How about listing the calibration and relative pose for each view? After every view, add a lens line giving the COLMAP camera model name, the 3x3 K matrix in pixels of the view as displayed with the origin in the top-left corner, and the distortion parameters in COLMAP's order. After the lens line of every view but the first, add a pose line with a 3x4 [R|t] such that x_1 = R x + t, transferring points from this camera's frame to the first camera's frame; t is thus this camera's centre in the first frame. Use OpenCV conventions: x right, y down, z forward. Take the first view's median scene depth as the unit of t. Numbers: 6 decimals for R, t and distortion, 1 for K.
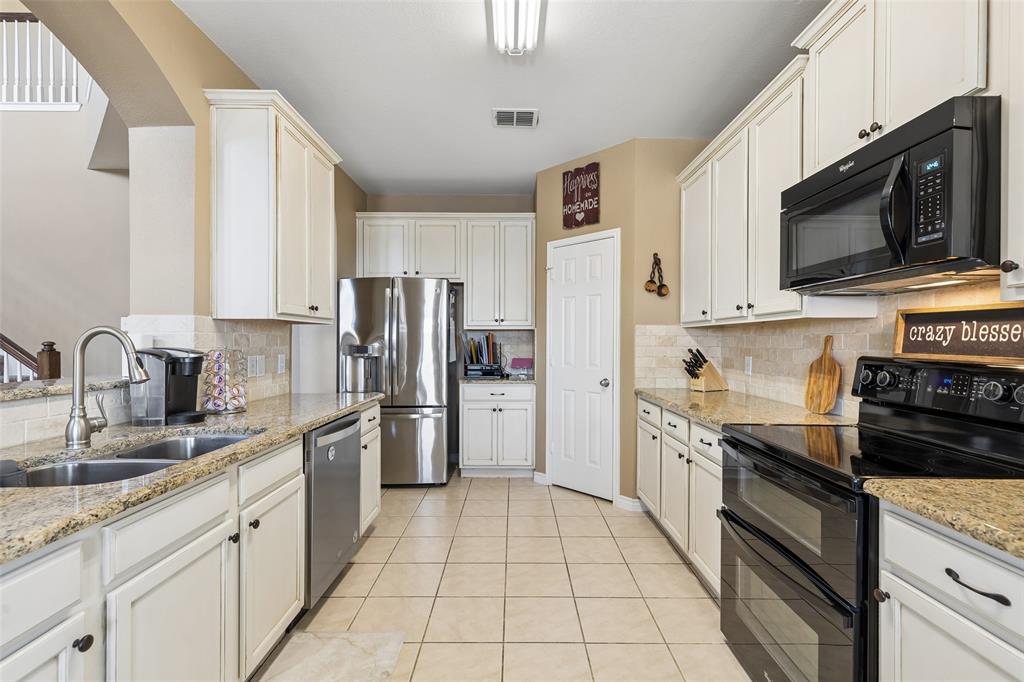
lens RADIAL K [[463.1, 0, 512.6], [0, 463.1, 341.7], [0, 0, 1]] dist [0.012223, -0.003554]
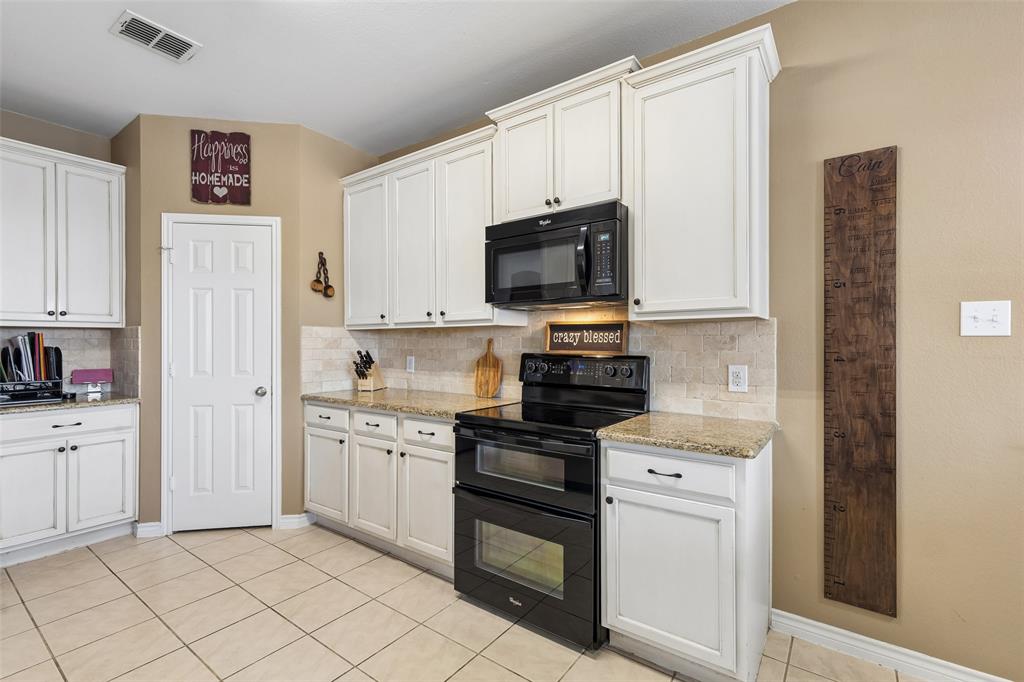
lens RADIAL K [[463.1, 0, 516.4], [0, 463.1, 341.8], [0, 0, 1]] dist [0.012223, -0.003554]
pose [[0.586864, -0.003154, 0.809679, -0.260622], [0.006000, 0.999982, -0.000454, -0.002109], [-0.809663, 0.005125, 0.586873, 0.117275]]
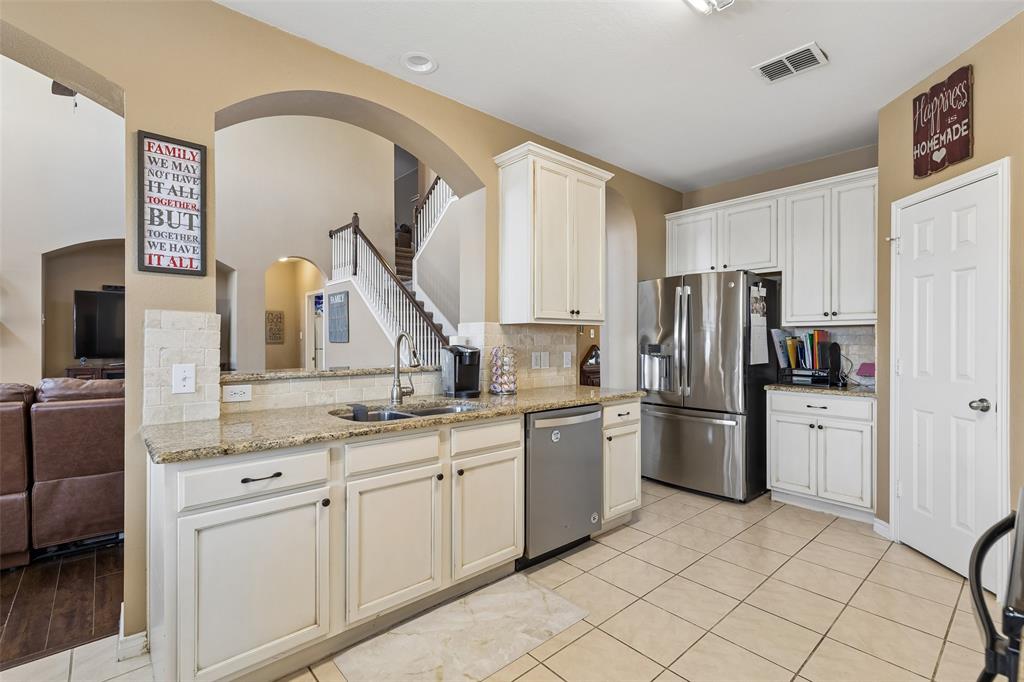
lens RADIAL K [[463.1, 0, 512.7], [0, 463.1, 340.1], [0, 0, 1]] dist [0.012223, -0.003554]
pose [[0.660426, -0.002381, -0.750888, 0.298092], [0.000387, 0.999996, -0.002831, 0.000586], [0.750891, 0.001579, 0.660424, 0.103259]]
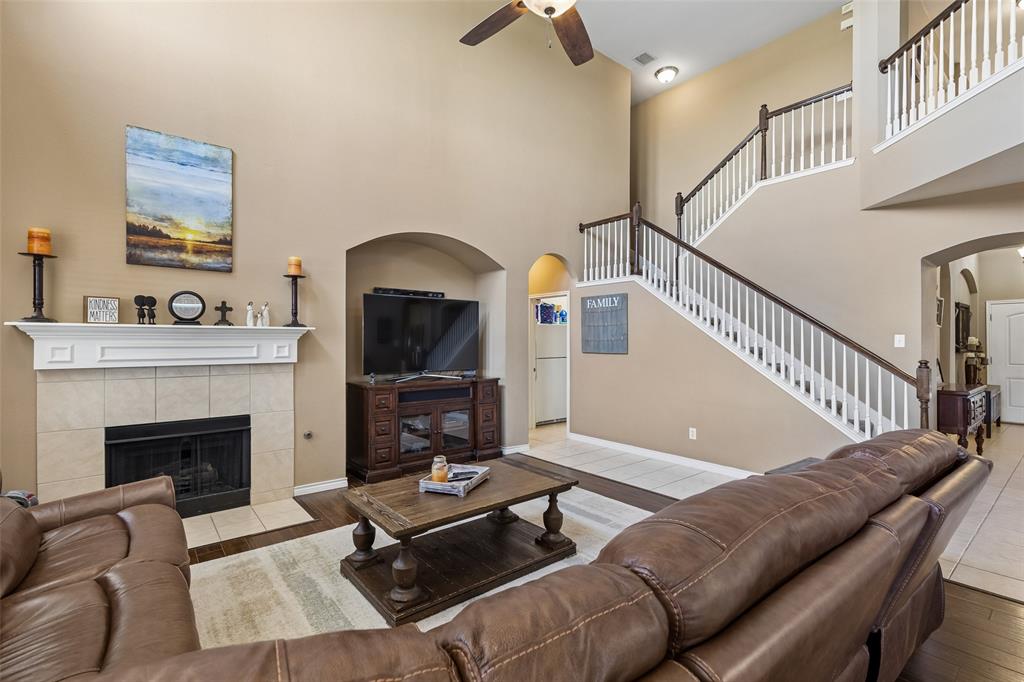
lens RADIAL K [[463.1, 0, 517.0], [0, 463.1, 335.3], [0, 0, 1]] dist [0.012223, -0.003554]
pose [[0.634275, -0.007562, -0.773071, -0.718427], [-0.002865, 0.999922, -0.012132, -0.047851], [0.773102, 0.009910, 0.634204, -0.548166]]
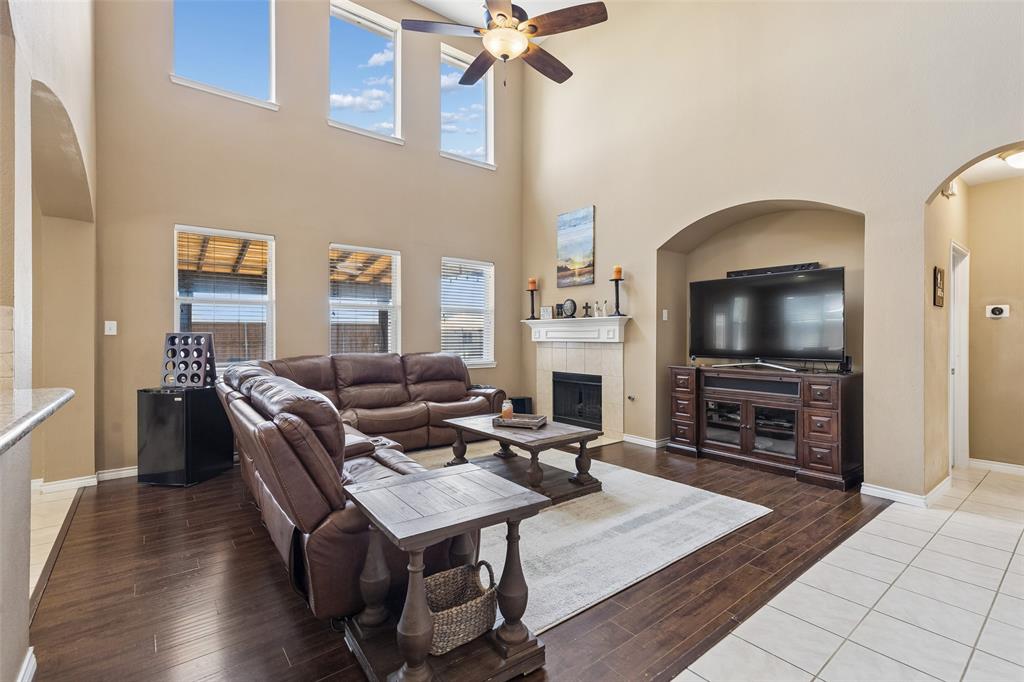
lens RADIAL K [[463.1, 0, 514.1], [0, 463.1, 337.0], [0, 0, 1]] dist [0.012223, -0.003554]
pose [[-0.784426, 0.000480, -0.620223, -0.691524], [-0.001223, 0.999997, 0.002319, -0.009039], [0.620222, 0.002578, -0.784422, 0.962206]]
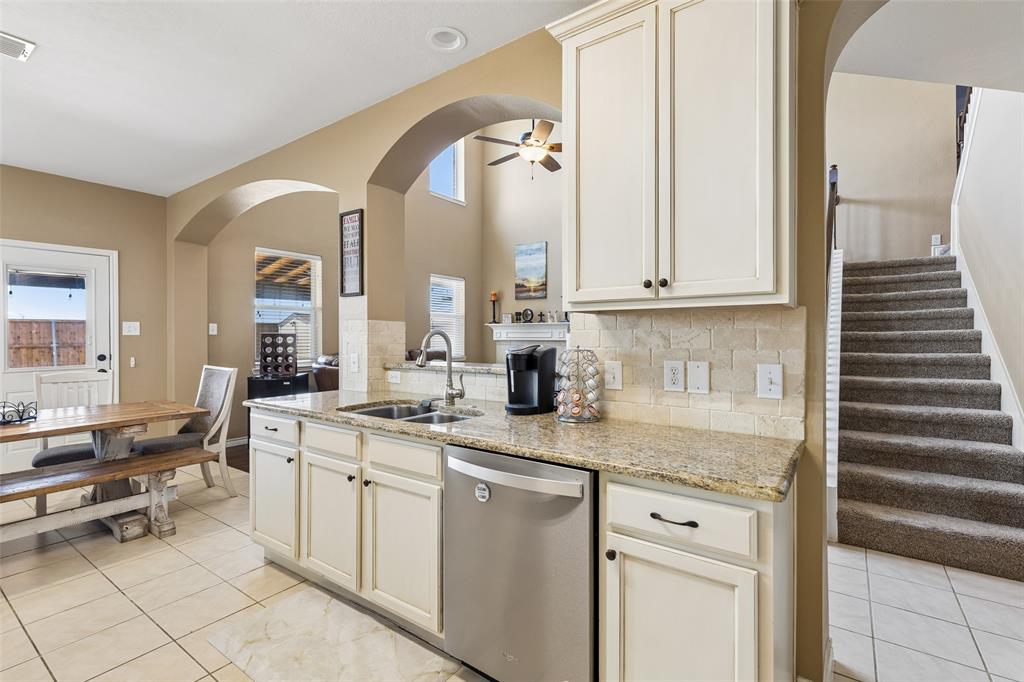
lens RADIAL K [[463.1, 0, 513.6], [0, 463.1, 335.4], [0, 0, 1]] dist [0.012223, -0.003554]
pose [[-0.580594, -0.002930, -0.814188, 0.128579], [-0.001333, 0.999996, -0.002648, -0.005334], [0.814192, -0.000452, -0.580595, 1.046034]]
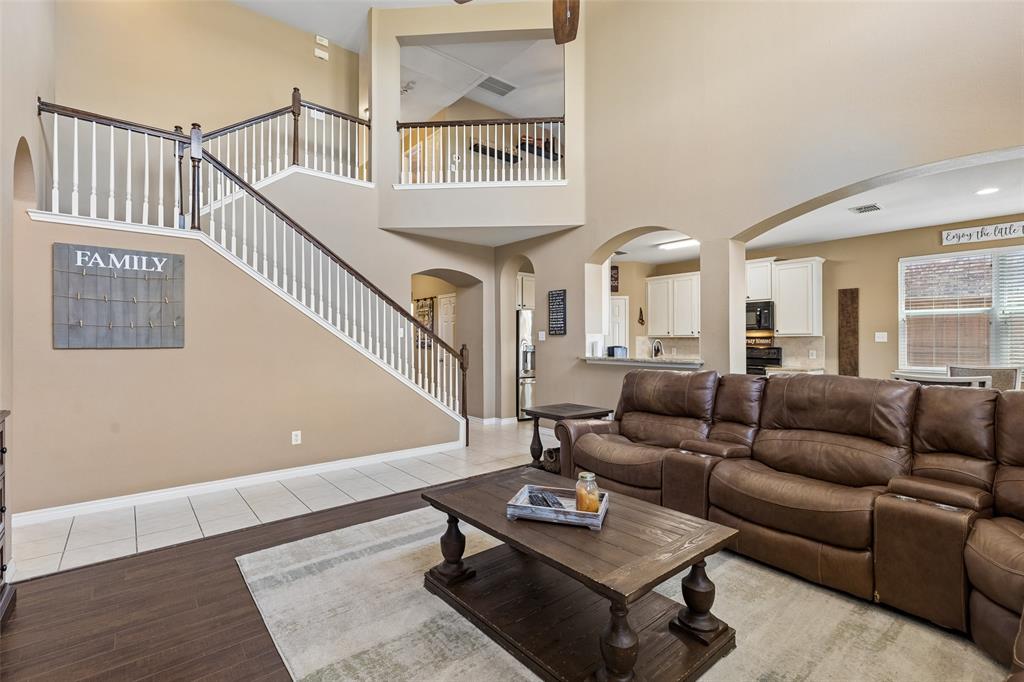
lens RADIAL K [[463.1, 0, 518.7], [0, 463.1, 335.1], [0, 0, 1]] dist [0.012223, -0.003554]
pose [[0.764357, 0.006973, 0.644755, -1.996046], [0.002772, 0.999897, -0.014100, -0.010566], [-0.644787, 0.012565, 0.764259, -0.533259]]
